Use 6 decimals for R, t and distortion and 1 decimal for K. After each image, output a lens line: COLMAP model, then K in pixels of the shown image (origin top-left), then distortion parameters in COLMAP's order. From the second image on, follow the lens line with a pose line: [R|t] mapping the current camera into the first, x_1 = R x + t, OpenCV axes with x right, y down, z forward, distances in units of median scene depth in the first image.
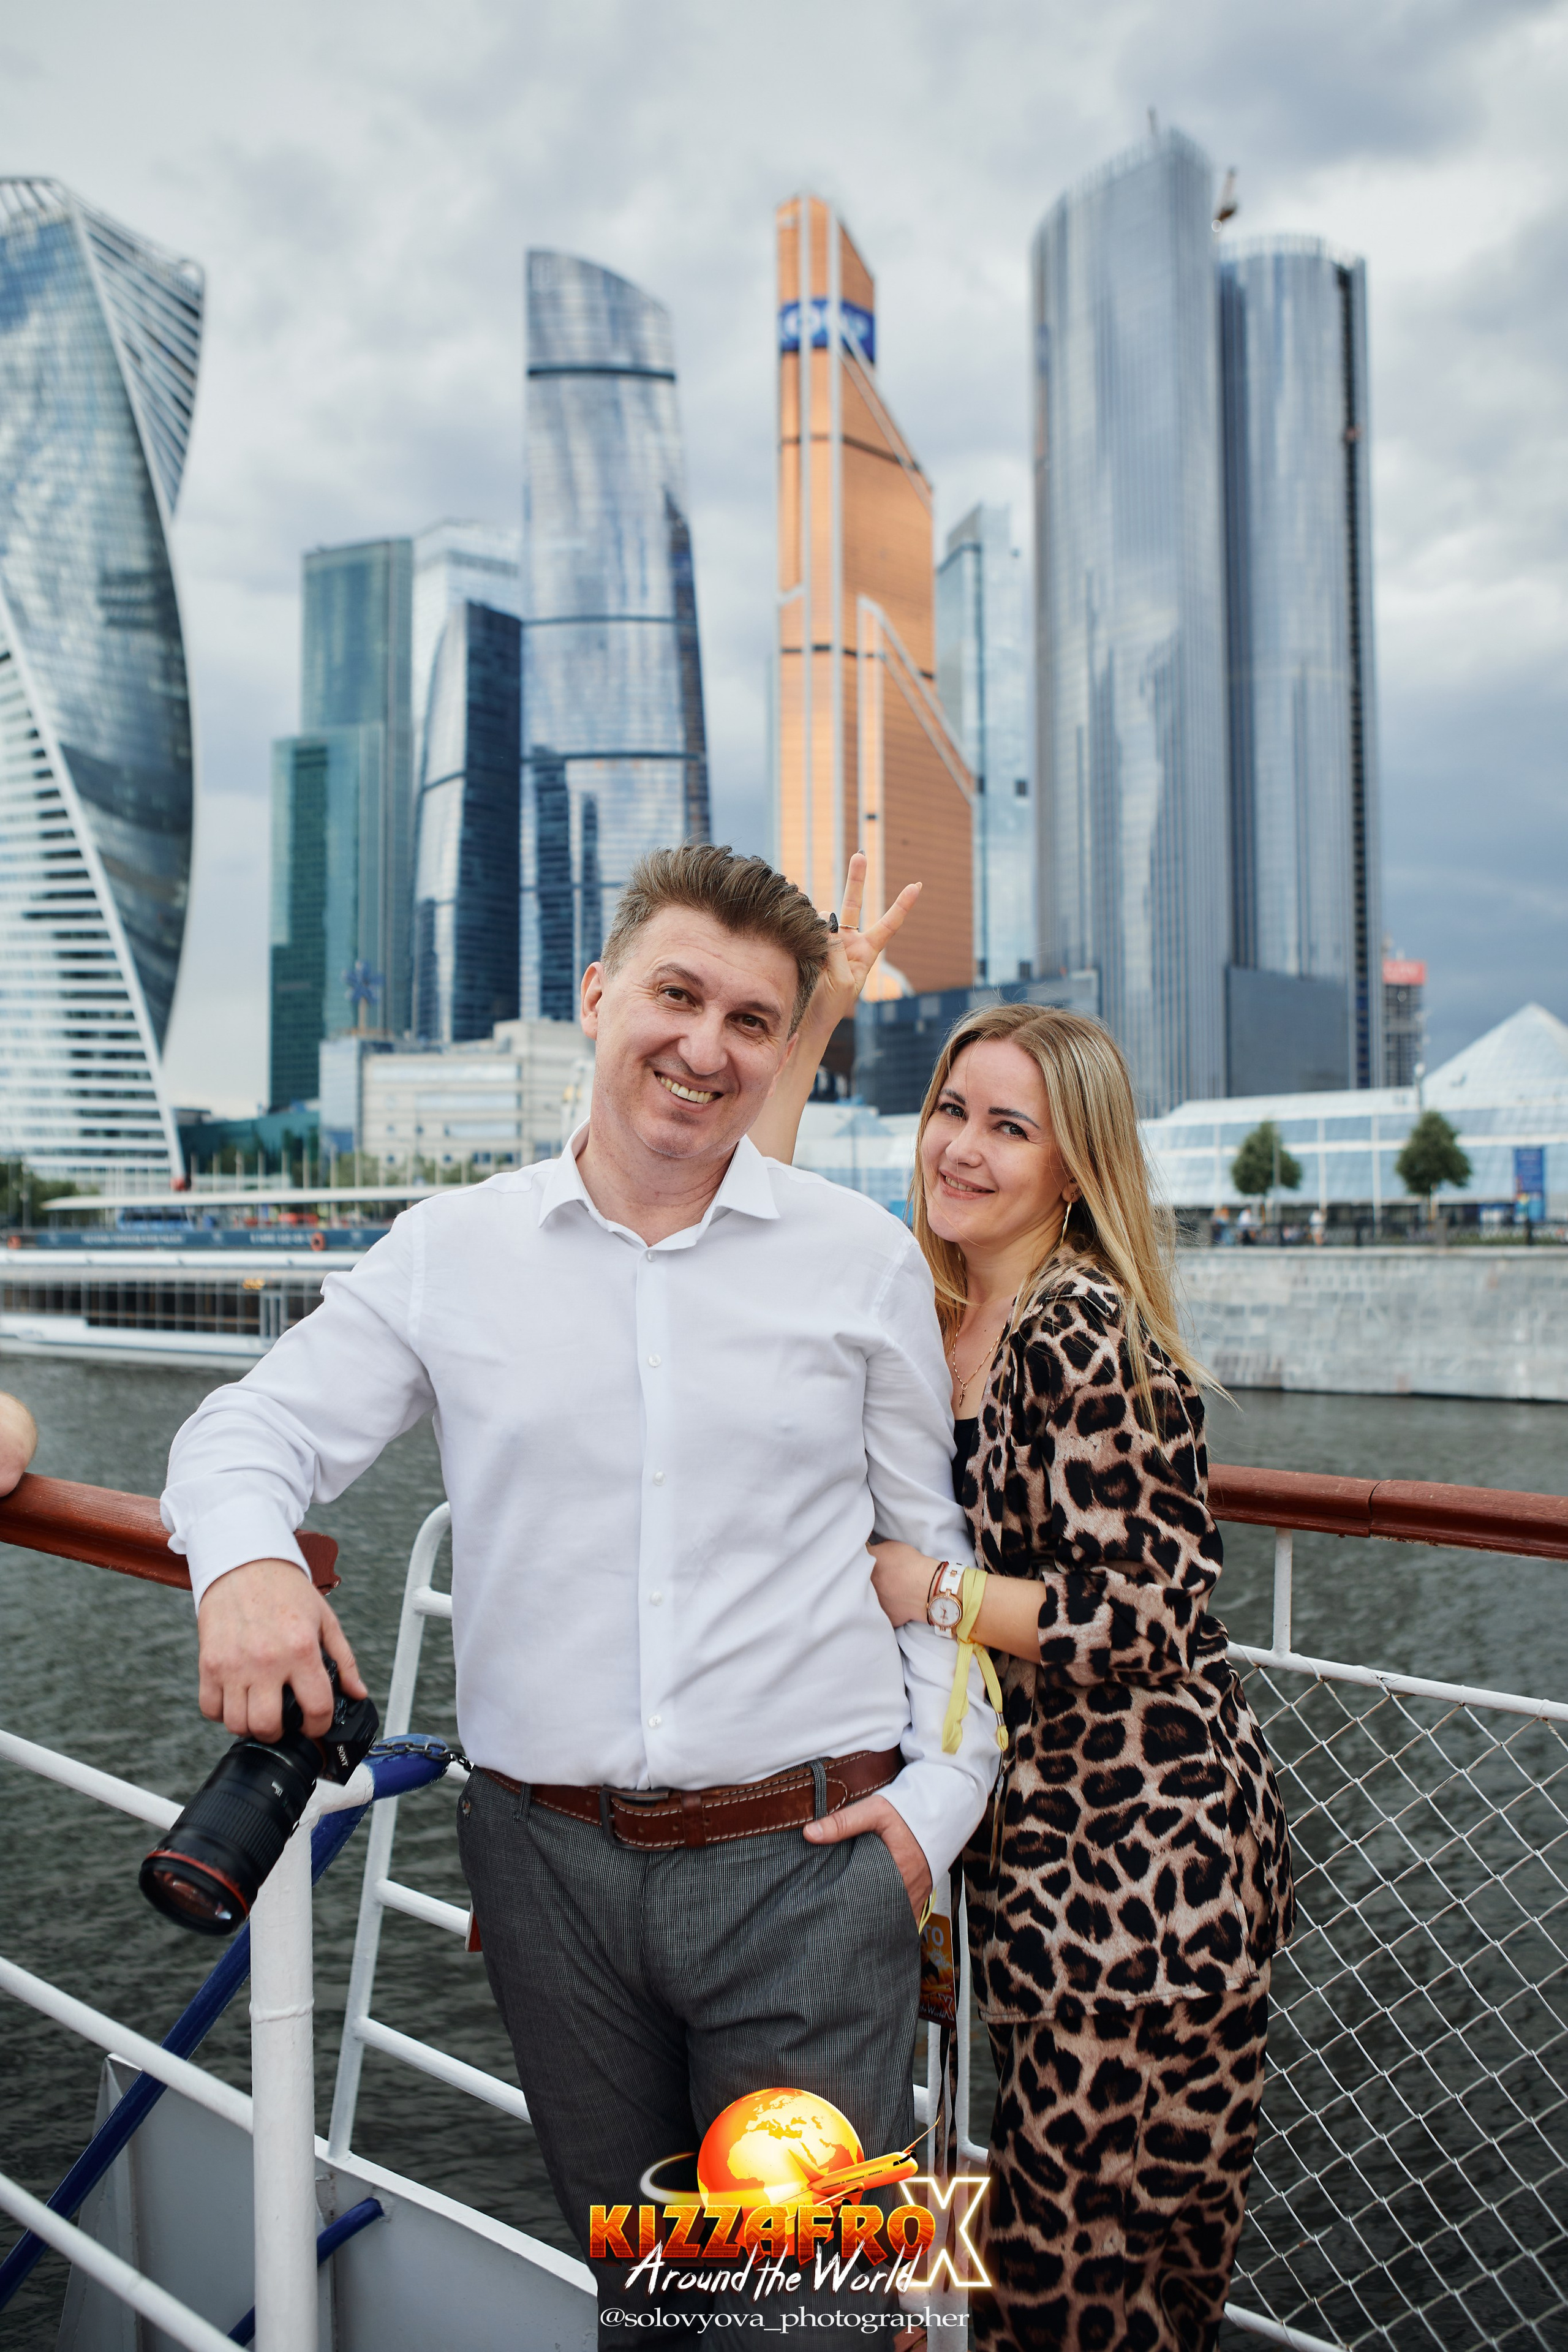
lens RADIAL K [[1871.4, 0, 786.7], [0, 1871.4, 1177.6], [0, 0, 1]] dist [-0.099579, 0.115067]
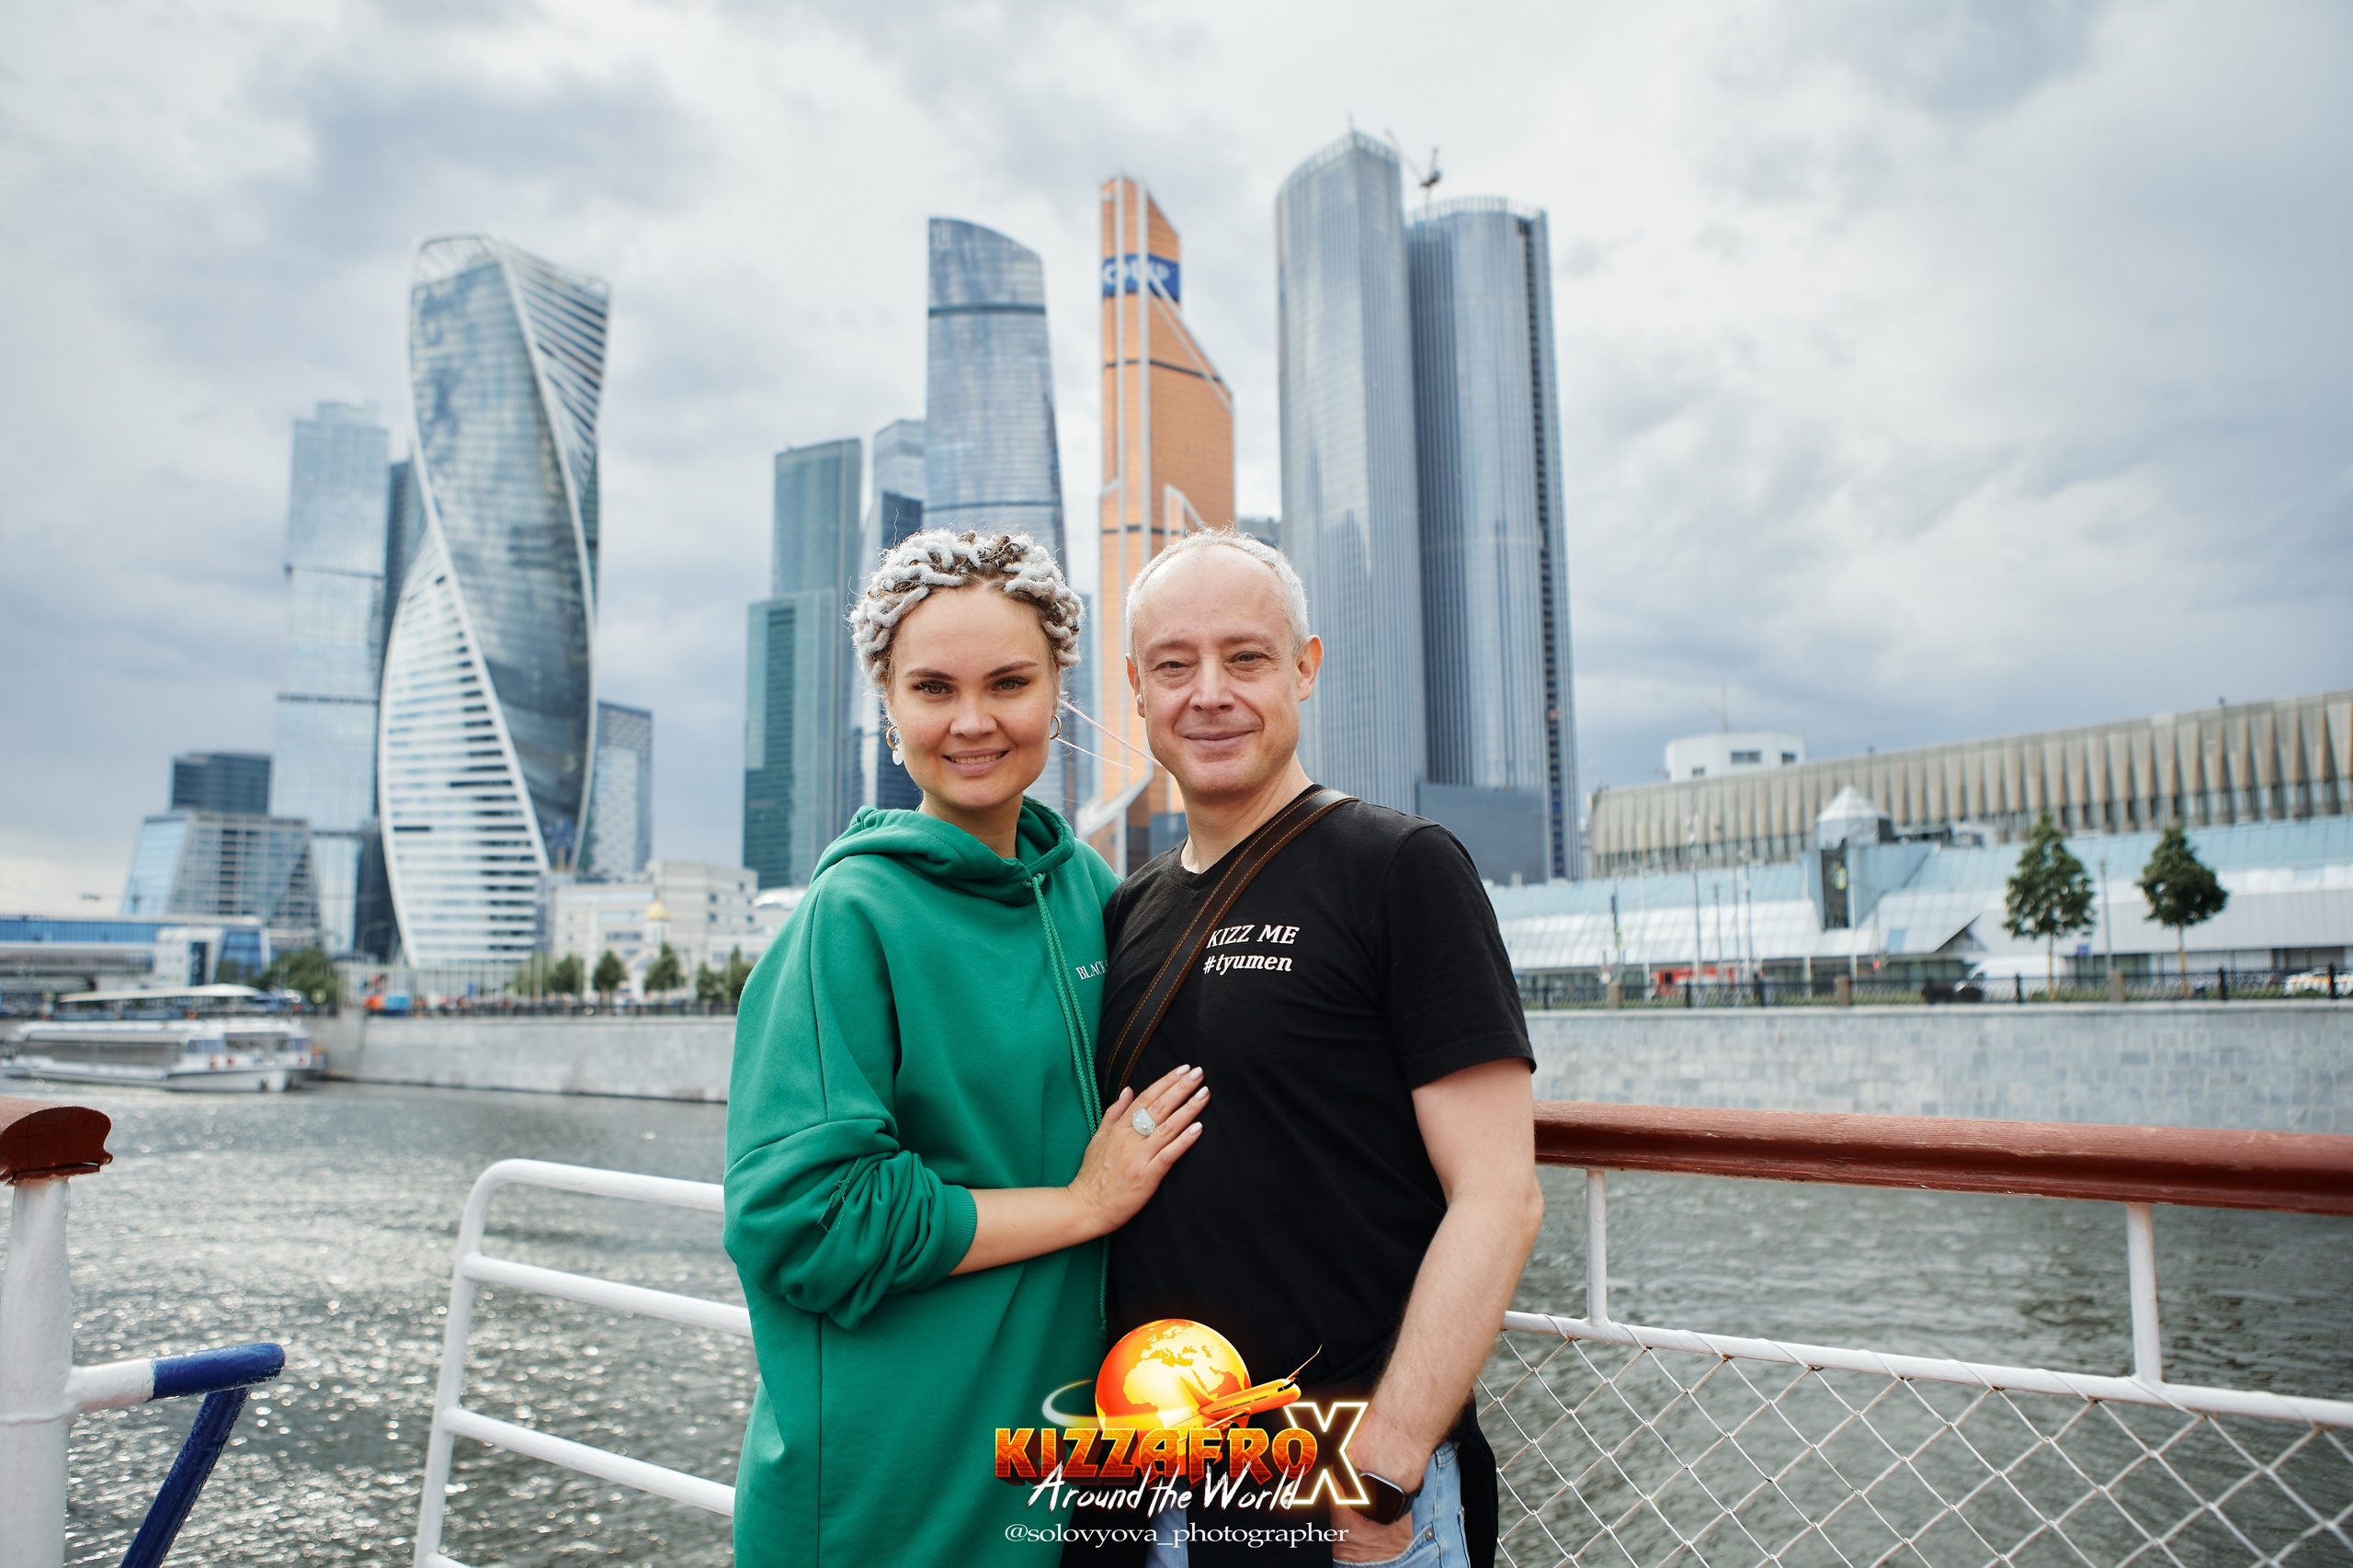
lens RADIAL K [[1702.6, 0, 1199.3], [0, 1702.6, 782.7], [0, 0, 1]] dist [-0.101662, 0.063181]
pose [[0.996419, -0.022235, -0.081581, 0.209181], [0.014058, 0.994941, -0.099474, -0.004886], [0.083380, 0.097971, 0.991690, -0.142033]]
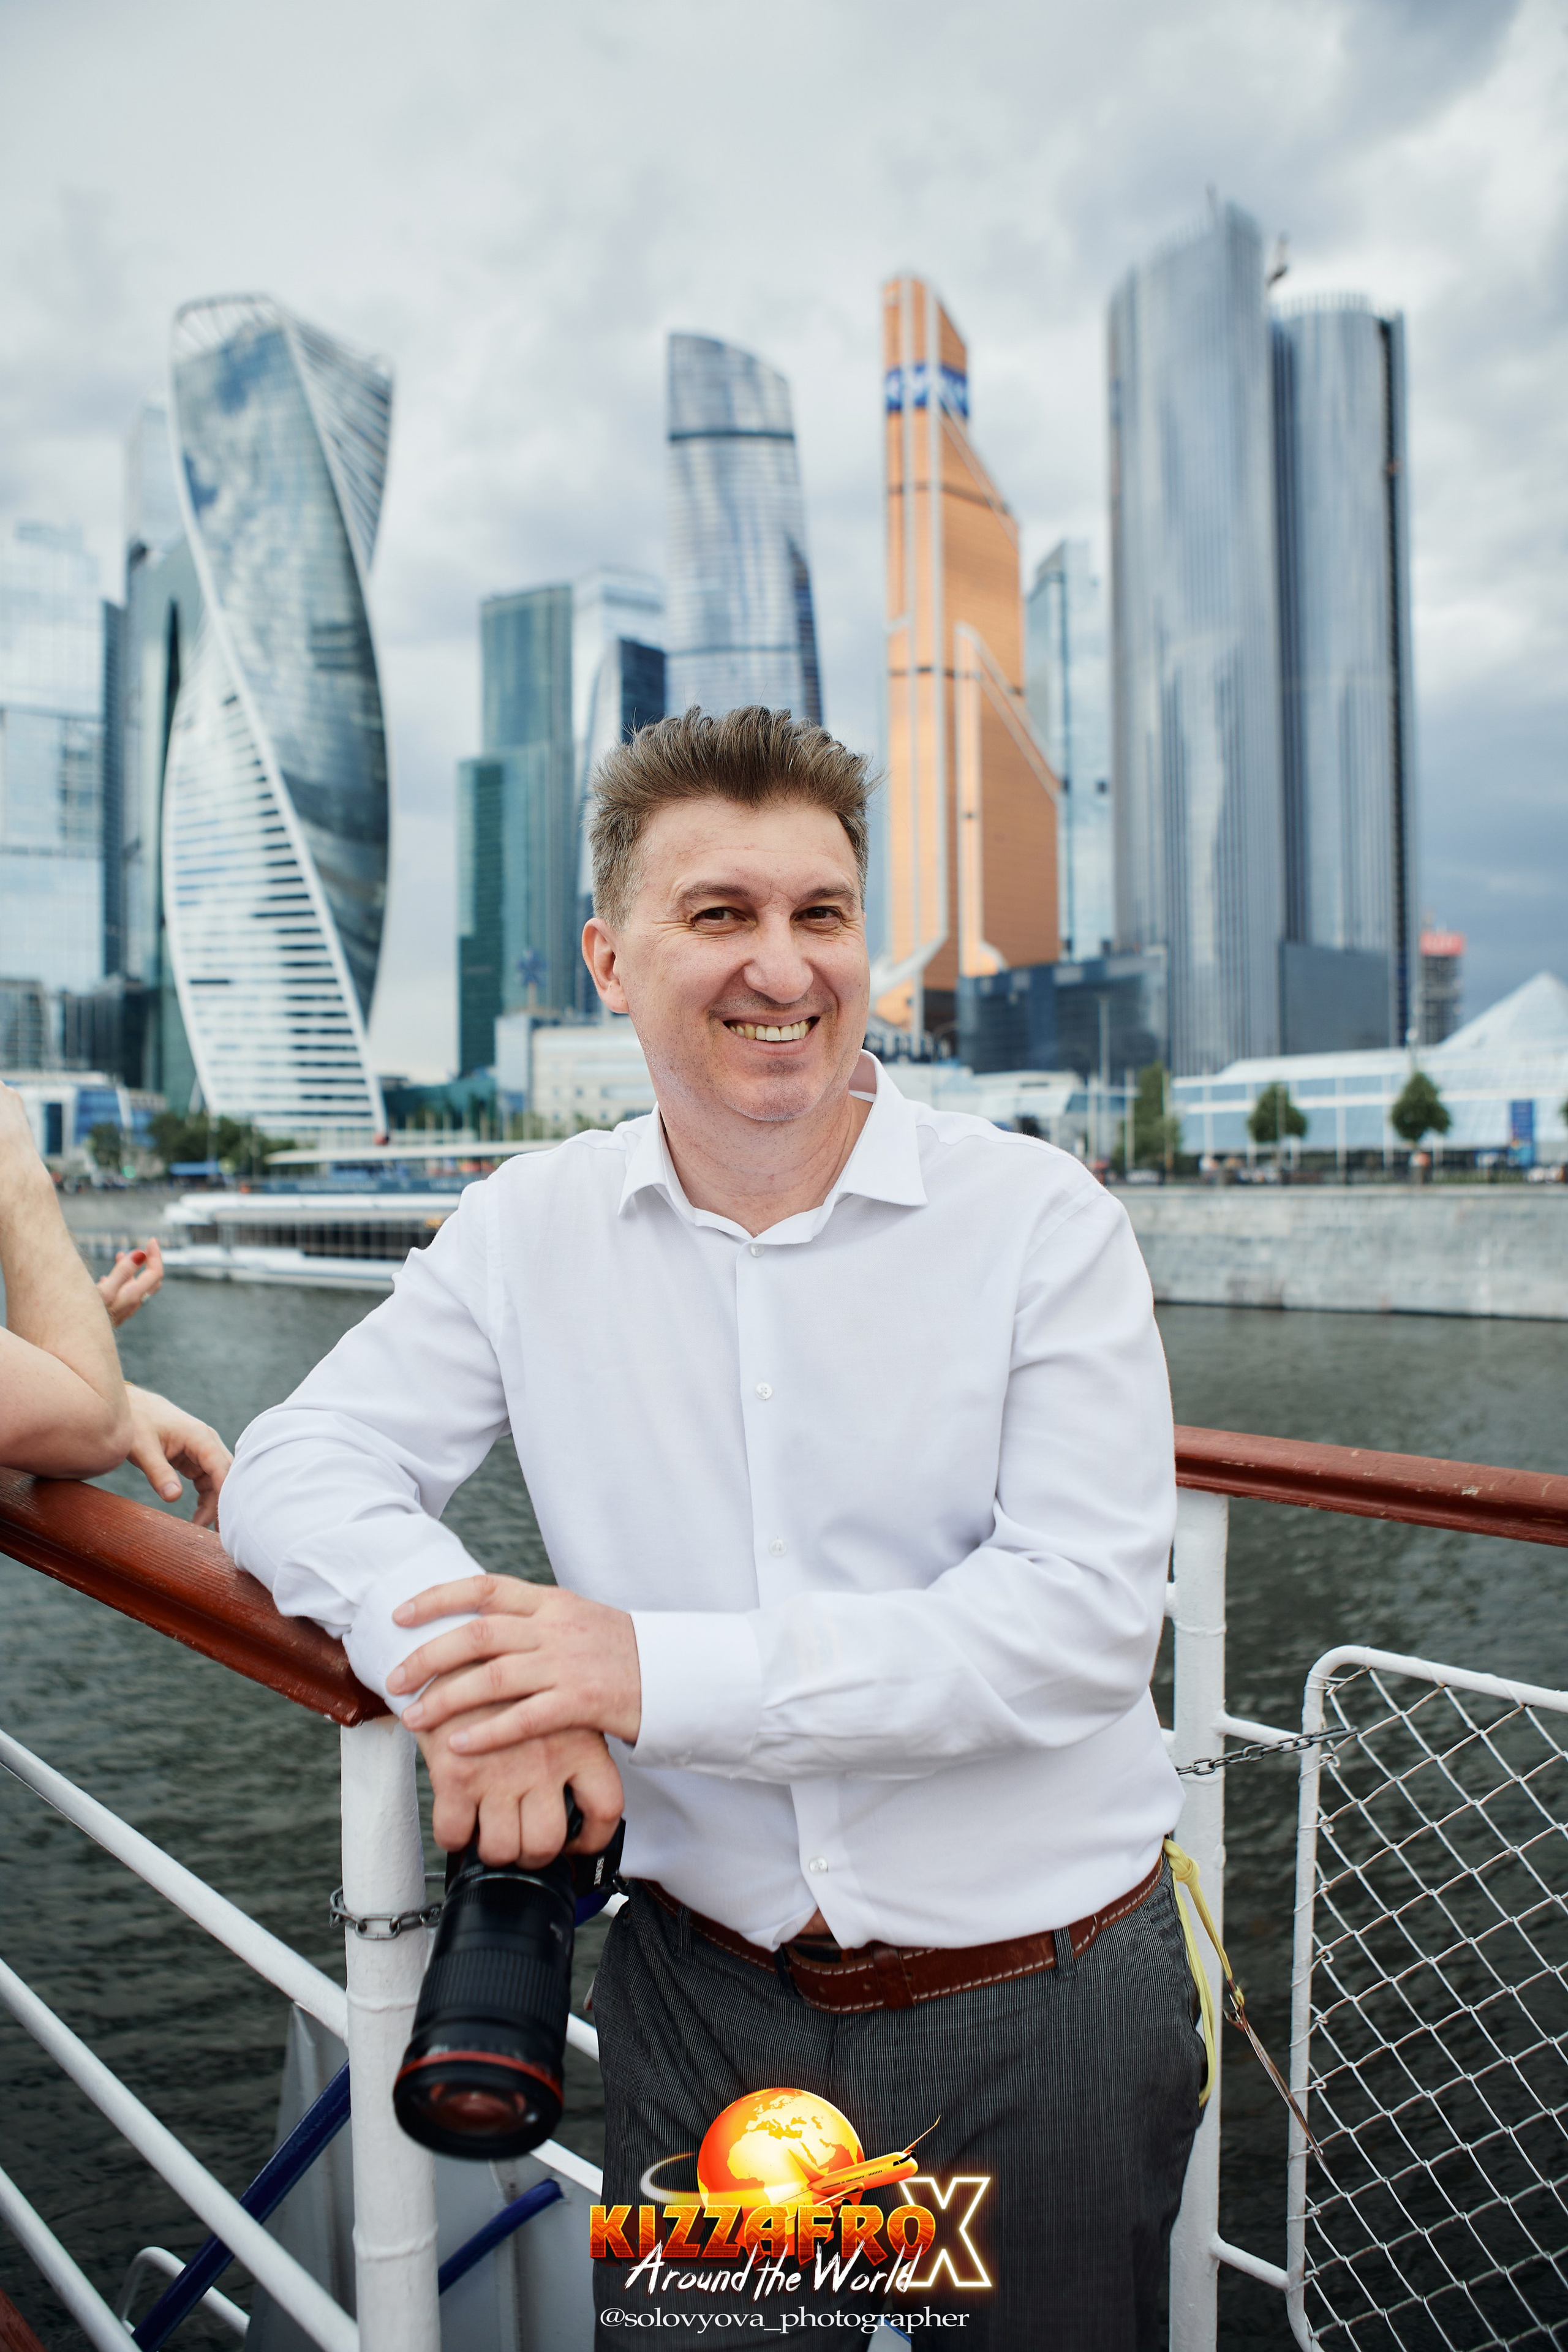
lens RADIAL K [[1614.8, 0, 782.3], [0, 1614.8, 1184.9], [0, 0, 1]] dist [-0.107056, 0.080814]
pose [[0.997210, -0.005888, -0.074415, 0.003798], [0.008436, 0.999387, 0.033968, -0.000264], [0.074169, -0.034501, 0.996649, -0.006745]]
